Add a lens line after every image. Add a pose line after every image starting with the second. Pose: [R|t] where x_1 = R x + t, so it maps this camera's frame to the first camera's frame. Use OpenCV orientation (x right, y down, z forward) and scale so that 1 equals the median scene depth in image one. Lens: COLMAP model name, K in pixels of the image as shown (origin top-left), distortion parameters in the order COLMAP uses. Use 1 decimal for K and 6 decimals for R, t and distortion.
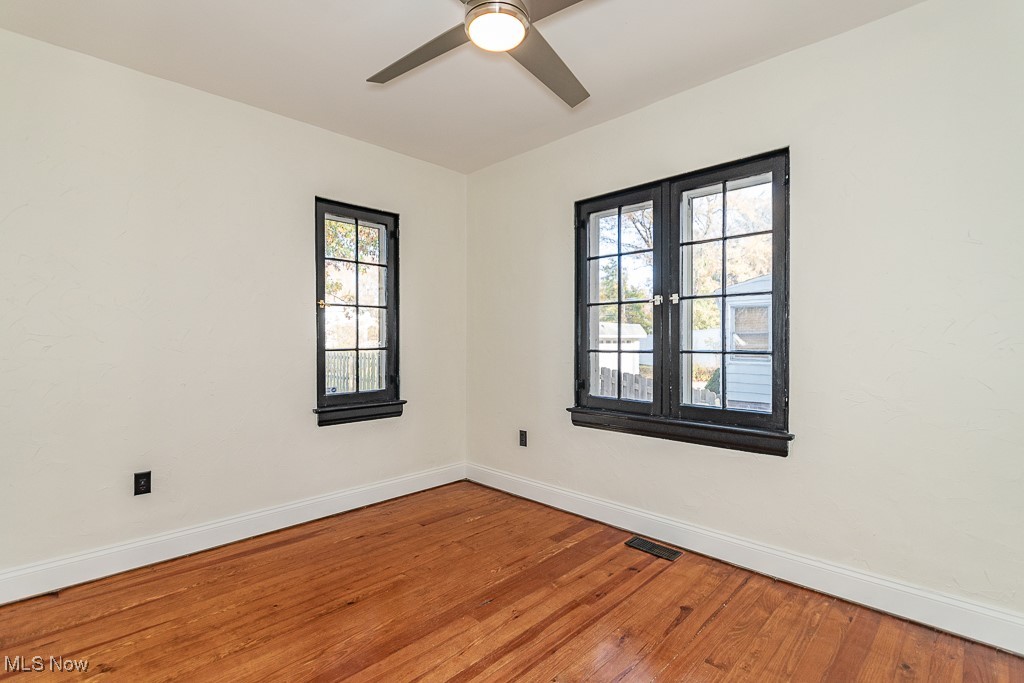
lens RADIAL K [[474.2, 0, 506.5], [0, 474.2, 344.6], [0, 0, 1]] dist [0.011318, -0.009878]
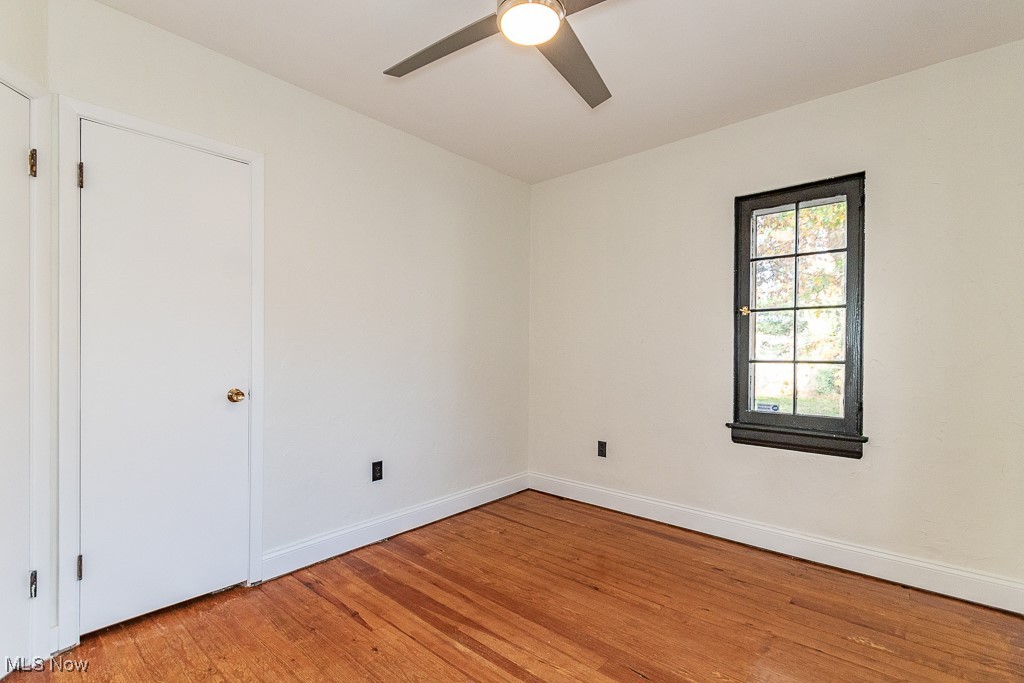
lens RADIAL K [[474.2, 0, 506.5], [0, 474.2, 344.6], [0, 0, 1]] dist [0.011318, -0.009878]
pose [[0.054011, -0.009963, -0.998491, 0.620351], [-0.020079, 0.999737, -0.011061, -0.001583], [0.998338, 0.020646, 0.053797, 0.589833]]
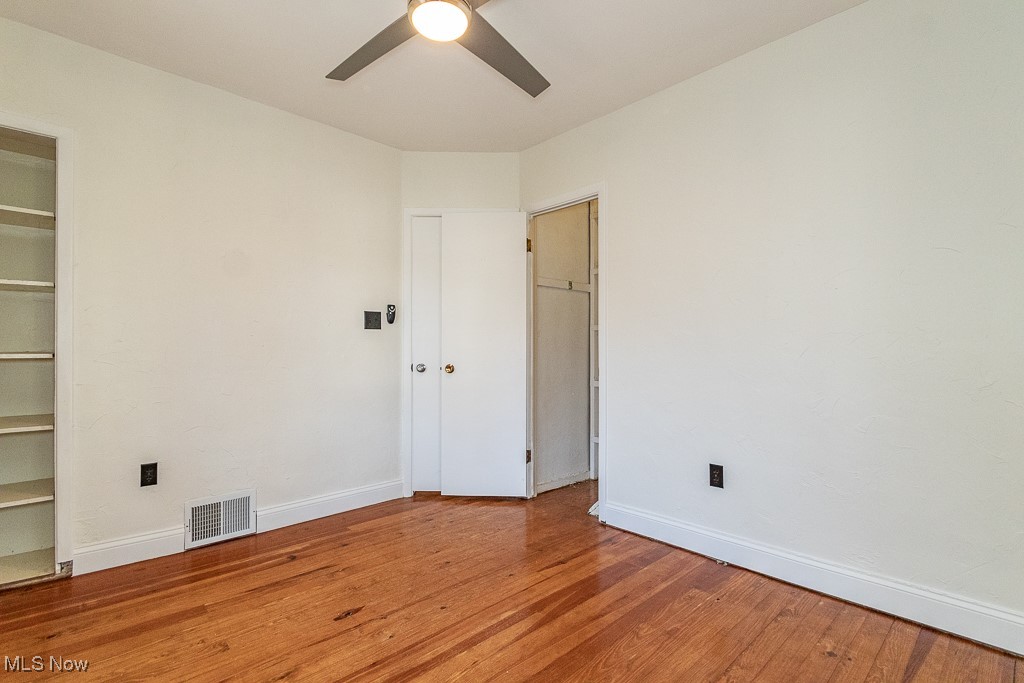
lens RADIAL K [[474.2, 0, 506.5], [0, 474.2, 344.6], [0, 0, 1]] dist [0.011318, -0.009878]
pose [[-0.999252, 0.000821, 0.038650, -0.130926], [0.001143, 0.999965, 0.008315, 0.018739], [-0.038641, 0.008353, -0.999218, 1.311471]]
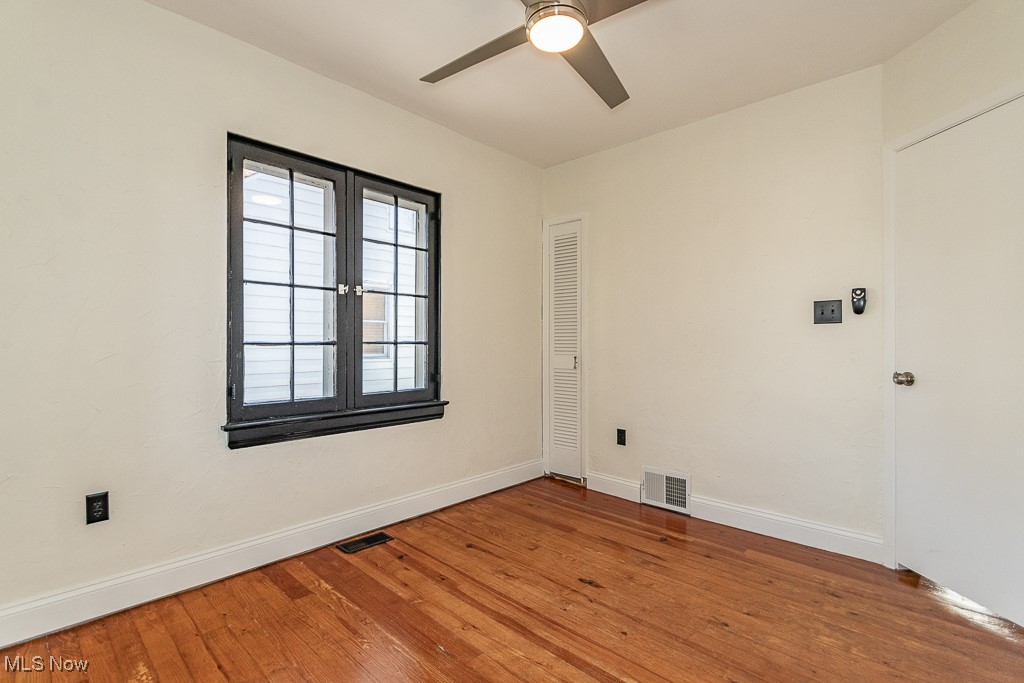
lens RADIAL K [[474.2, 0, 506.5], [0, 474.2, 344.6], [0, 0, 1]] dist [0.011318, -0.009878]
pose [[-0.017957, -0.003293, 0.999833, -0.694210], [0.011887, 0.999923, 0.003507, 0.019303], [-0.999768, 0.011948, -0.017917, 0.735696]]
